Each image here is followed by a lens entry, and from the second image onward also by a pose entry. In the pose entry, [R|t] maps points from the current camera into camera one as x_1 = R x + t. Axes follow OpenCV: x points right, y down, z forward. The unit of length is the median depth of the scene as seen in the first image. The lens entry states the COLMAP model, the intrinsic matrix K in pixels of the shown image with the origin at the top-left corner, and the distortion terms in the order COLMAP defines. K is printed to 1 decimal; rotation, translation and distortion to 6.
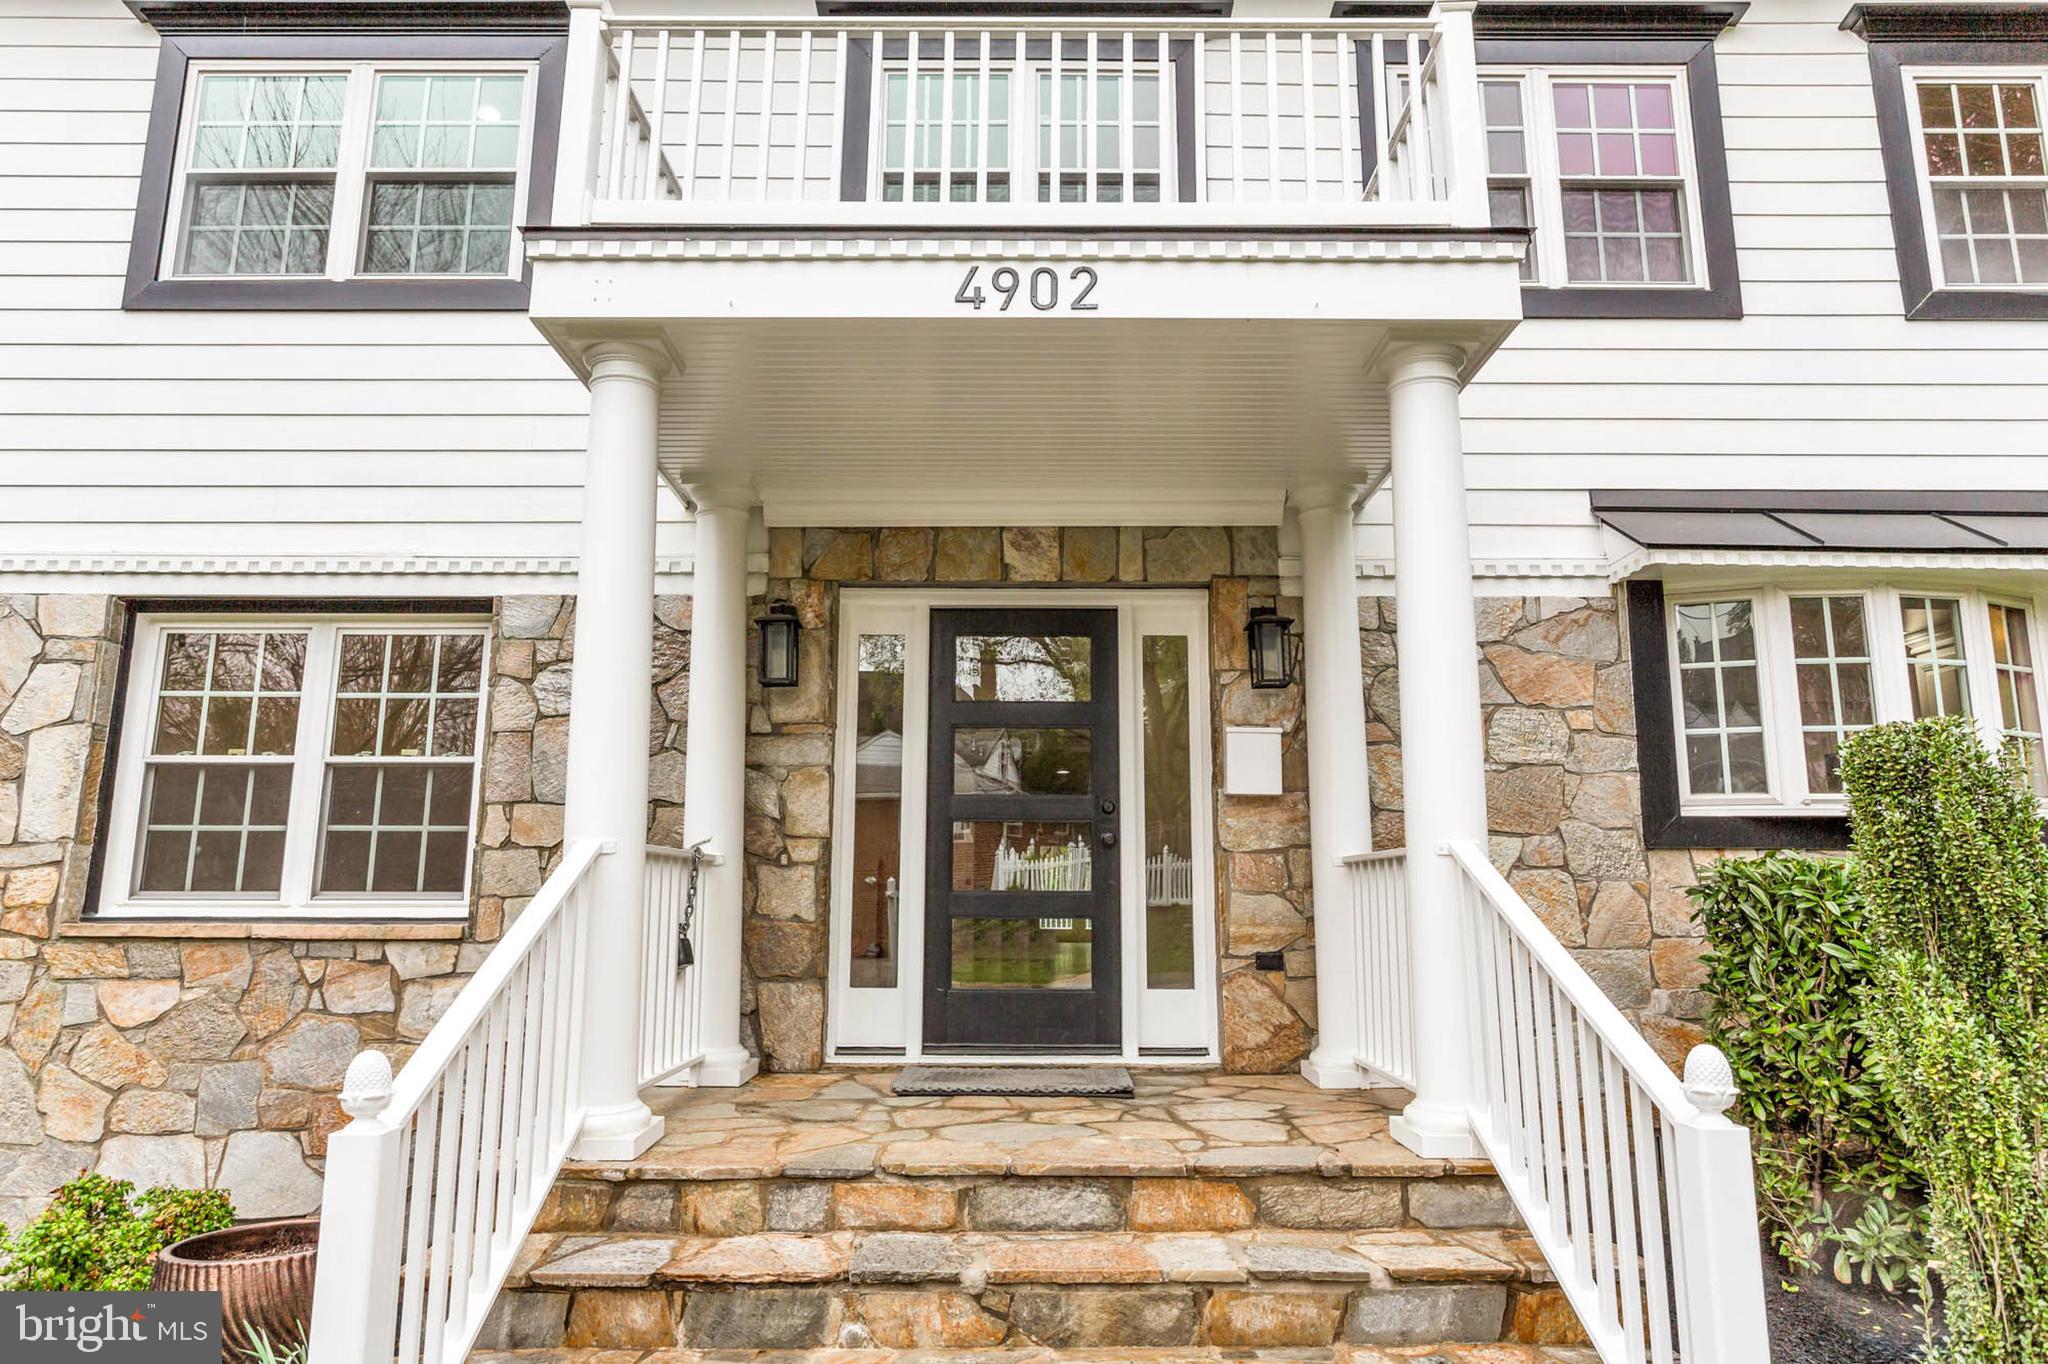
lens RADIAL K [[1360.3, 0, 1030.2], [0, 1360.3, 558.5], [0, 0, 1]] dist [-0.010707, 0.000342]
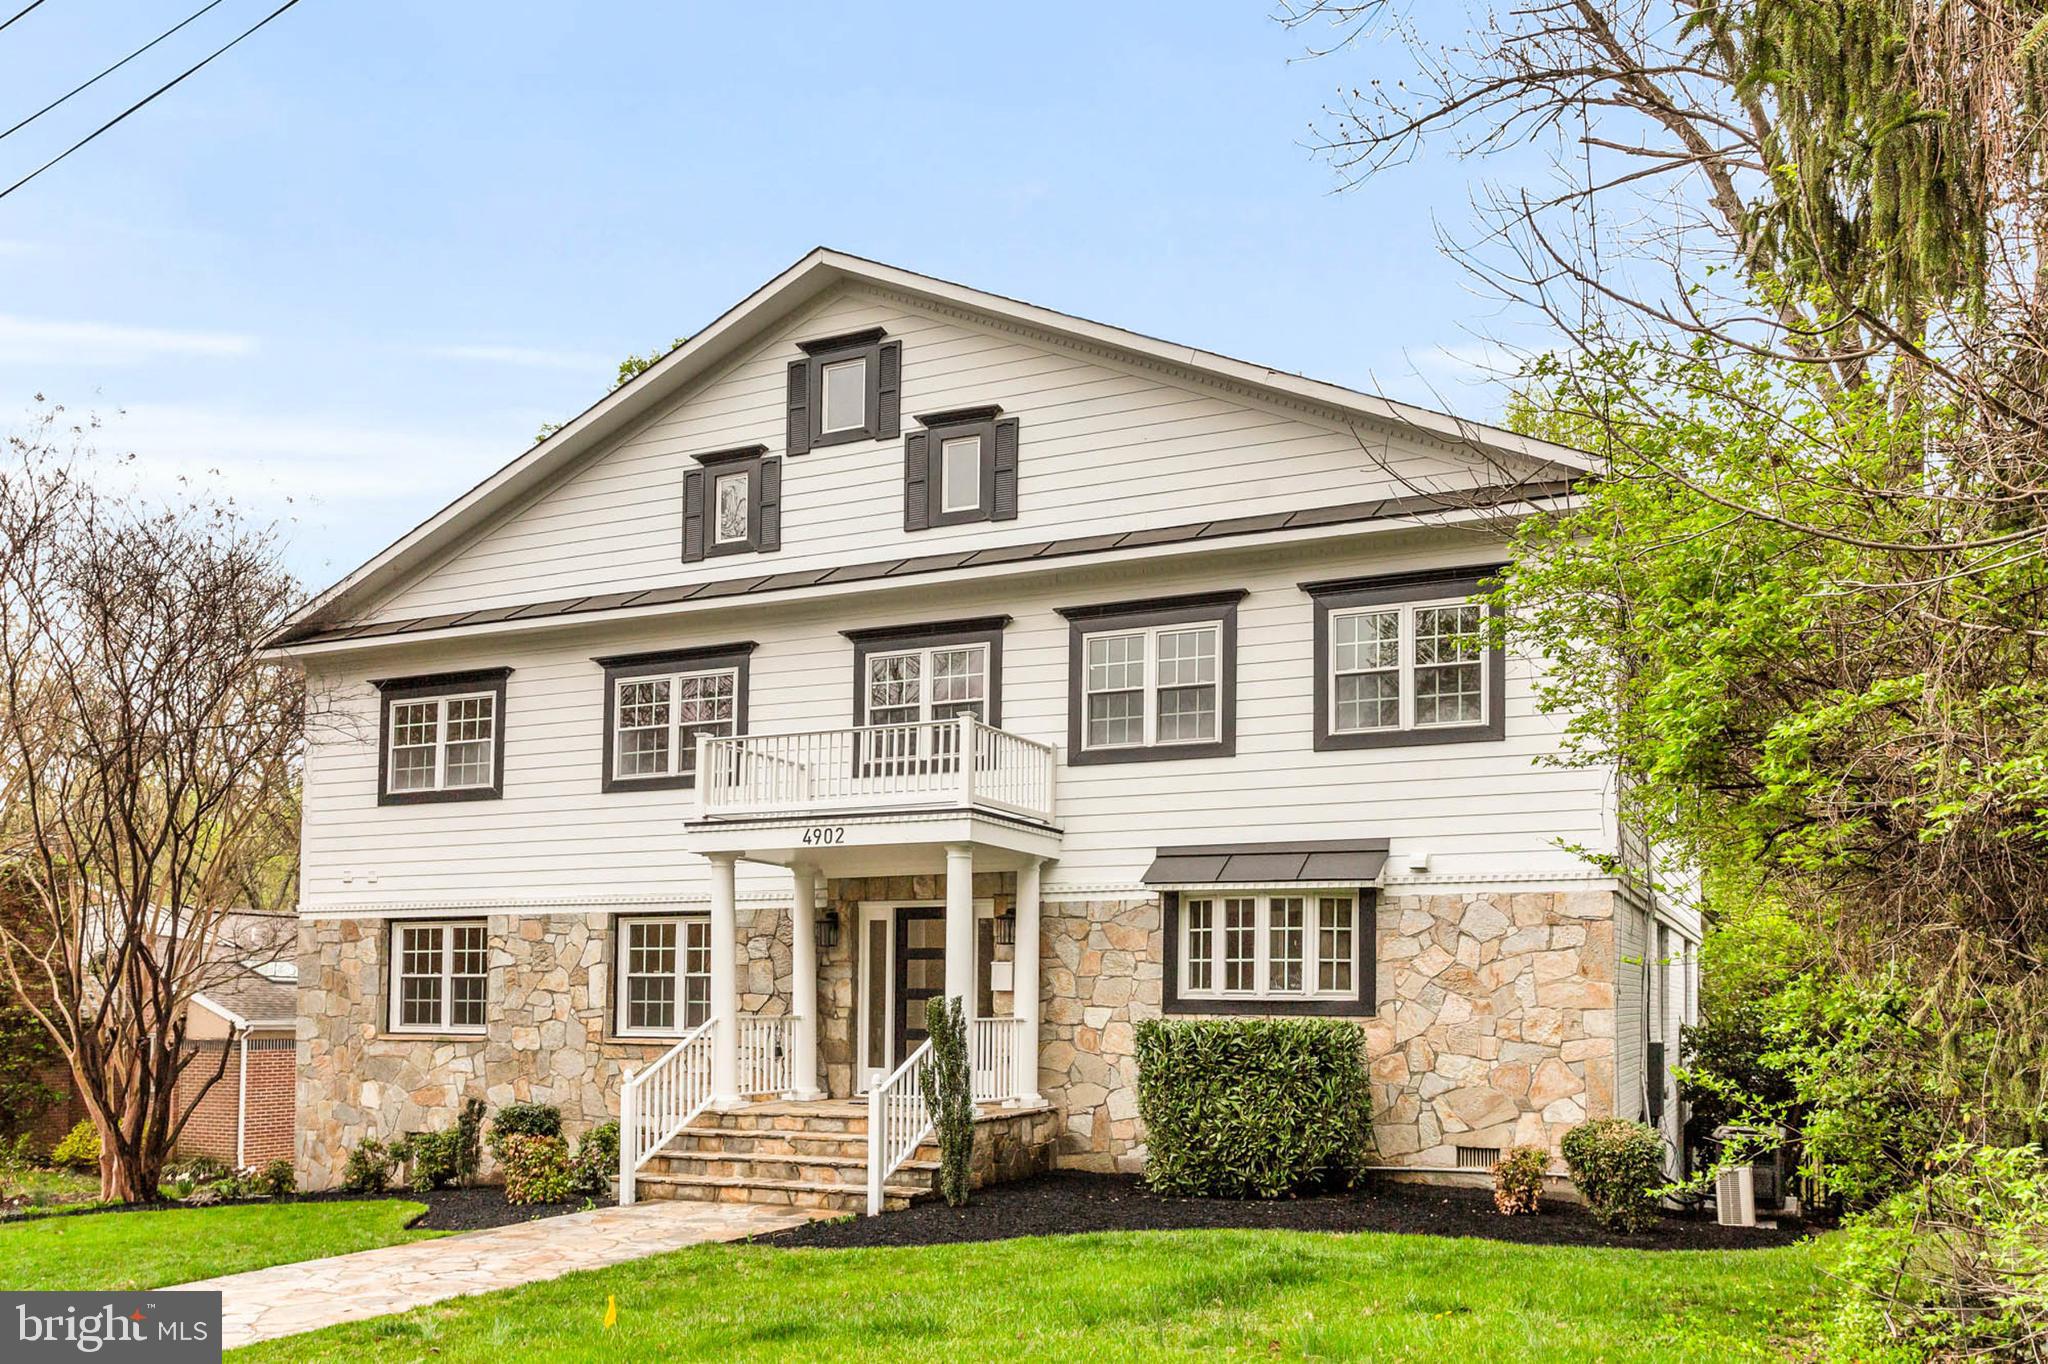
lens RADIAL K [[1671.0, 0, 1022.8], [0, 1671.0, 697.0], [0, 0, 1]] dist [-0.057959, -0.001147]
pose [[0.906552, -0.076146, -0.415168, 1.408060], [0.103294, 0.993708, 0.043295, -0.445757], [0.409260, -0.082133, 0.908714, -1.548630]]
